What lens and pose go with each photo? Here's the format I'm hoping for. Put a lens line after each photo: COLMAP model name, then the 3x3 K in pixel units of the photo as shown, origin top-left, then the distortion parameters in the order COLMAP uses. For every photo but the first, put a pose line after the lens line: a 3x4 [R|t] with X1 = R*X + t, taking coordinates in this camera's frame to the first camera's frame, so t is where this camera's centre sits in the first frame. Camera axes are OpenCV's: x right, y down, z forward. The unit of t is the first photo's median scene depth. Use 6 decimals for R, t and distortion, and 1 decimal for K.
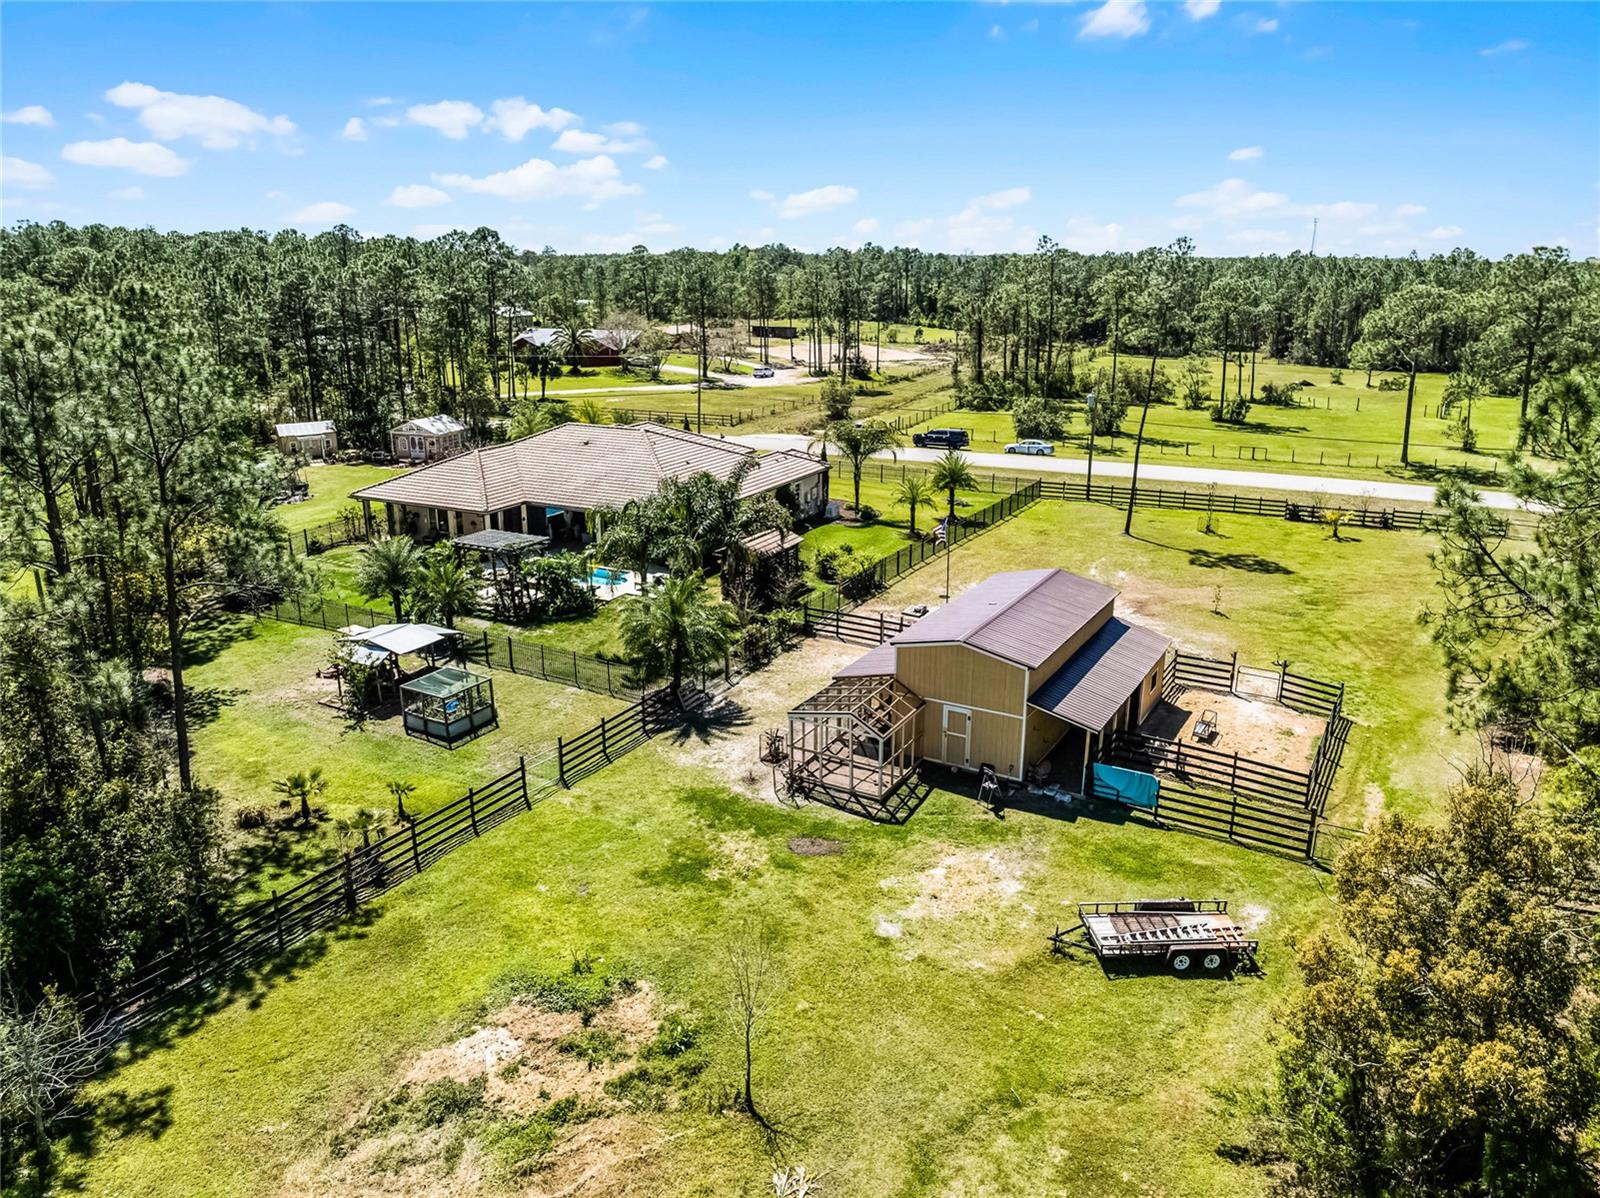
lens RADIAL K [[1131.7, 0, 800.0], [0, 1131.7, 599.0], [0, 0, 1]] dist [-0.038640, -0.003154]
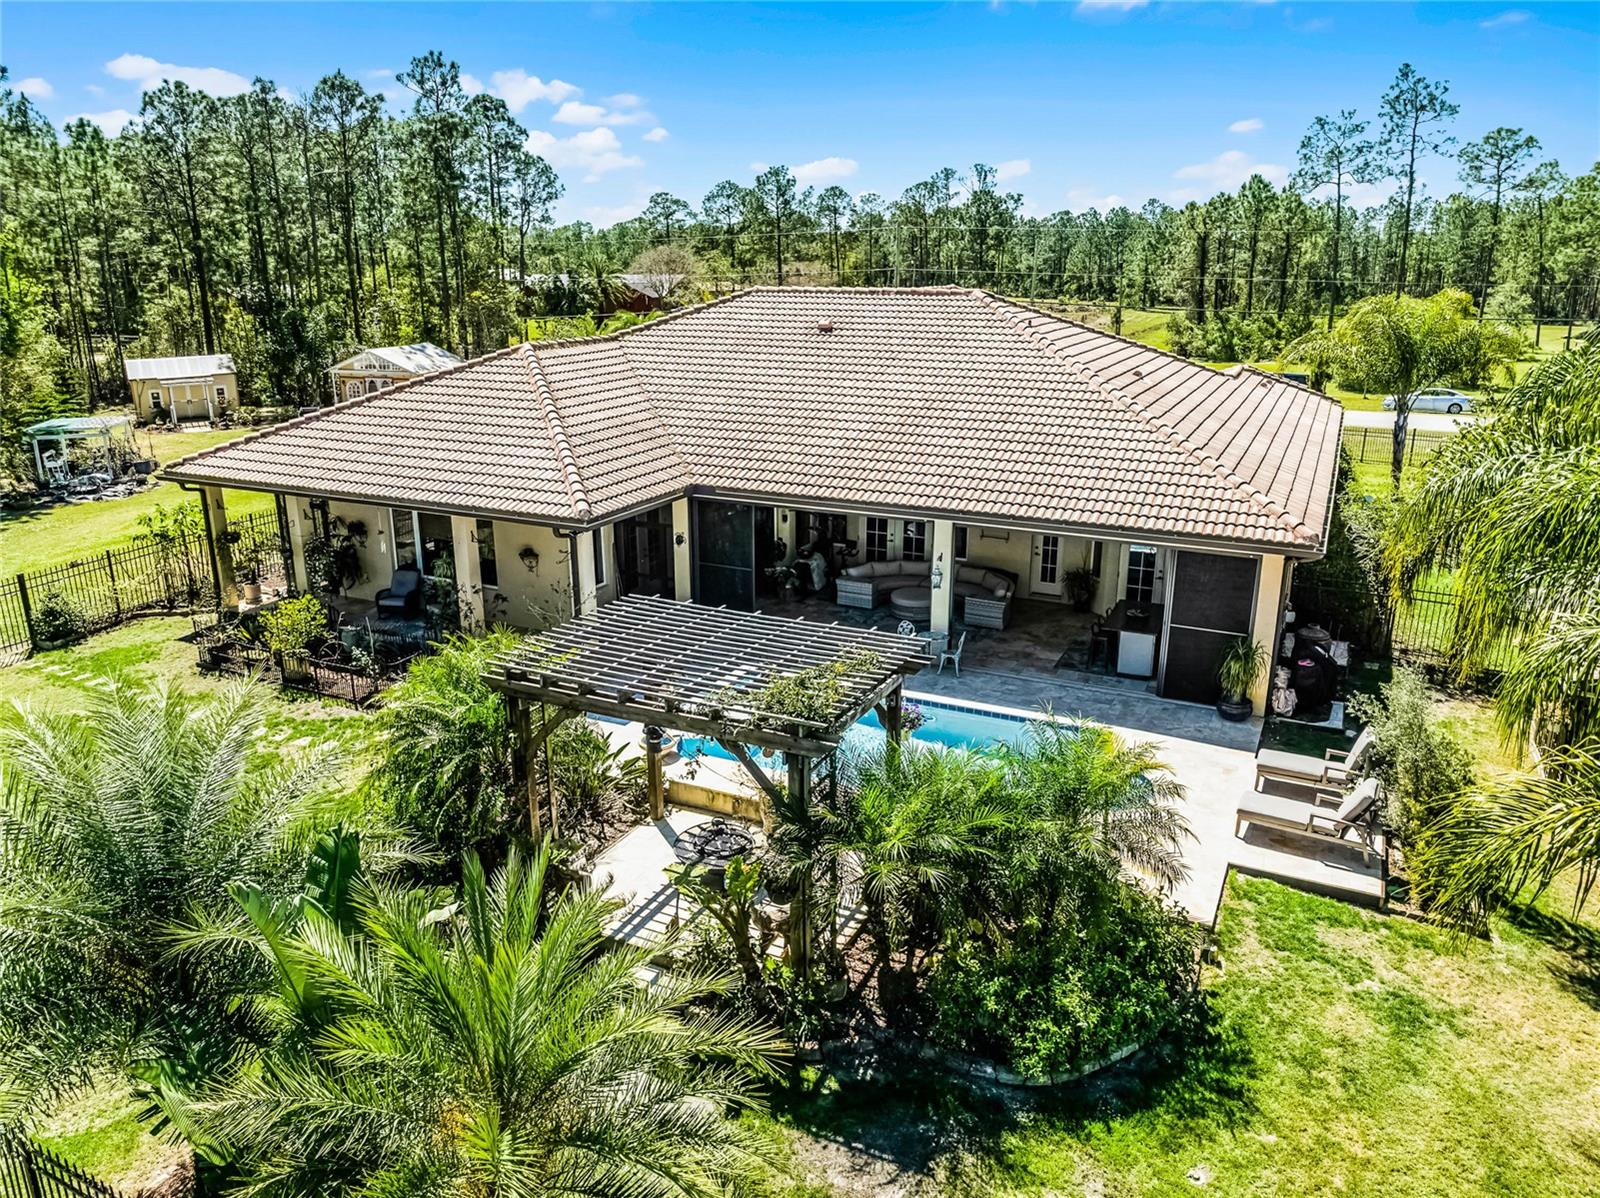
lens RADIAL K [[1131.7, 0, 800.0], [0, 1131.7, 599.0], [0, 0, 1]] dist [-0.038640, -0.003154]
pose [[0.999853, -0.006700, 0.015800, -0.210456], [0.006682, 0.999977, 0.001220, -0.052498], [-0.015808, -0.001115, 0.999874, 0.652562]]
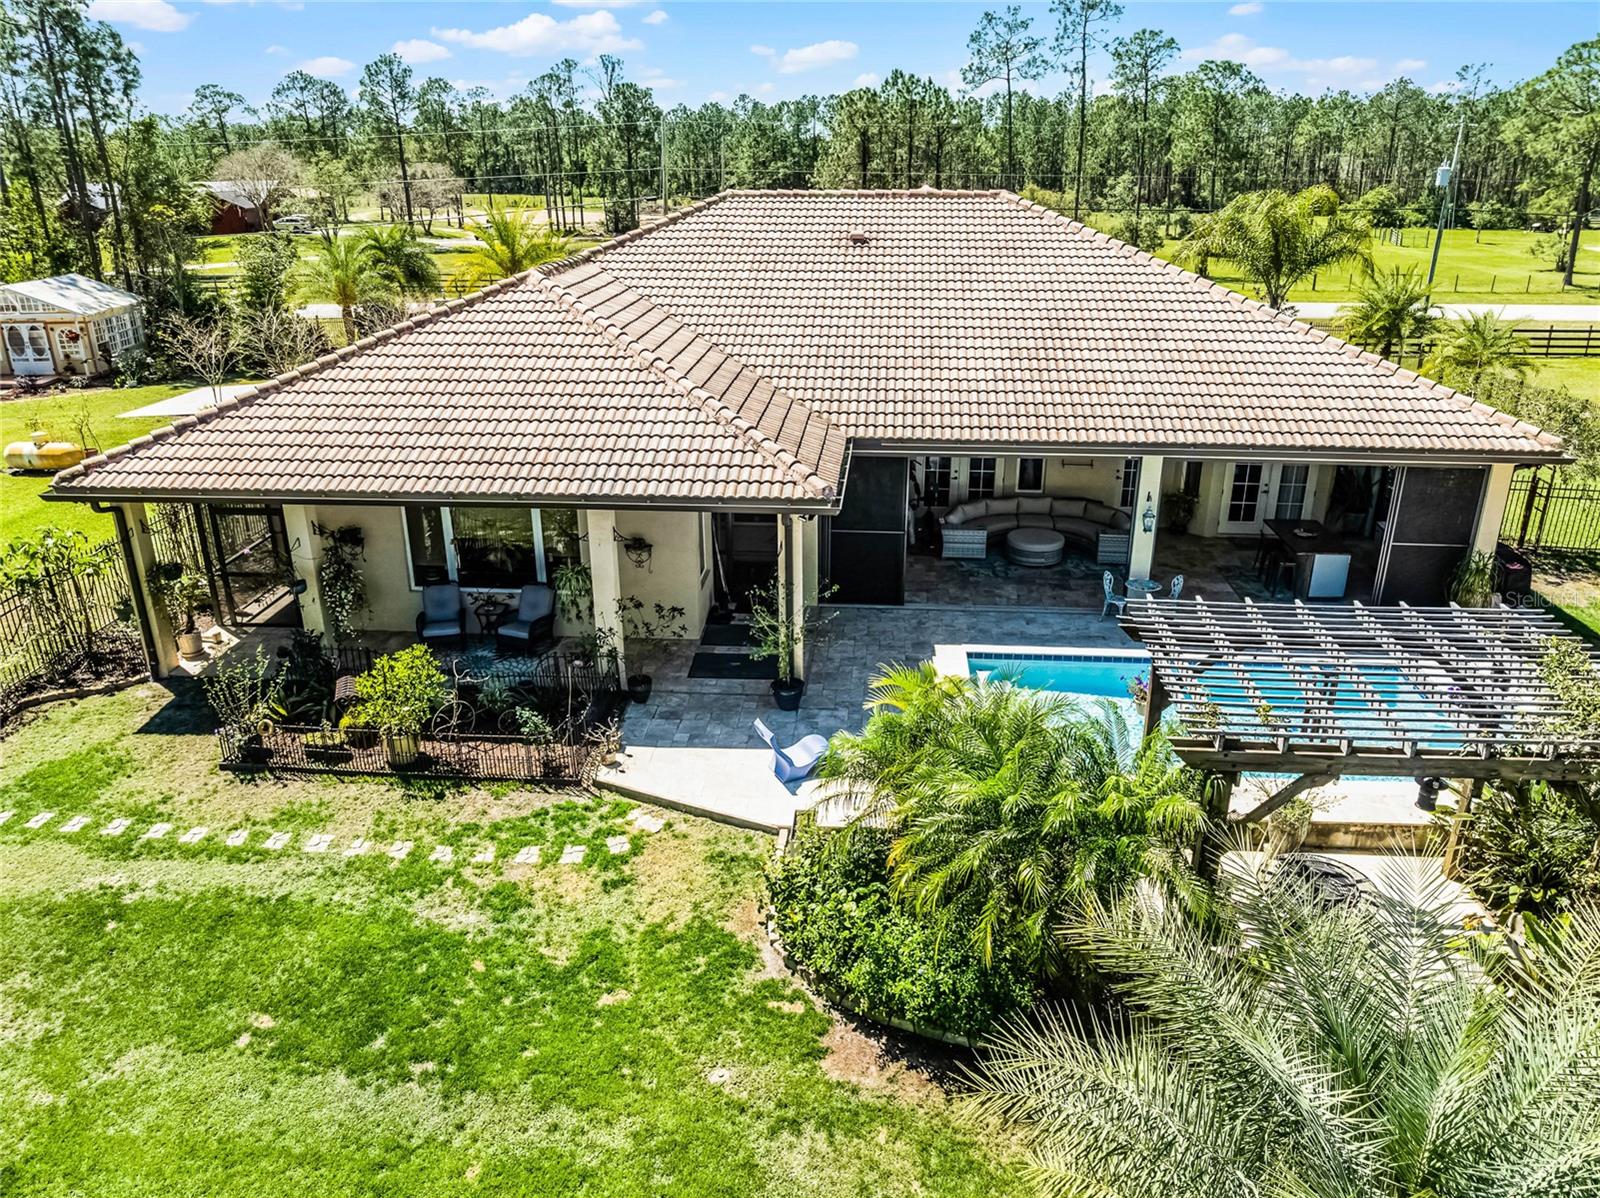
lens RADIAL K [[1131.7, 0, 800.0], [0, 1131.7, 599.0], [0, 0, 1]] dist [-0.038640, -0.003154]
pose [[0.923959, -0.144215, 0.354261, -0.340955], [0.114483, 0.988007, 0.103617, -0.075766], [-0.364956, -0.055181, 0.929388, 0.729373]]
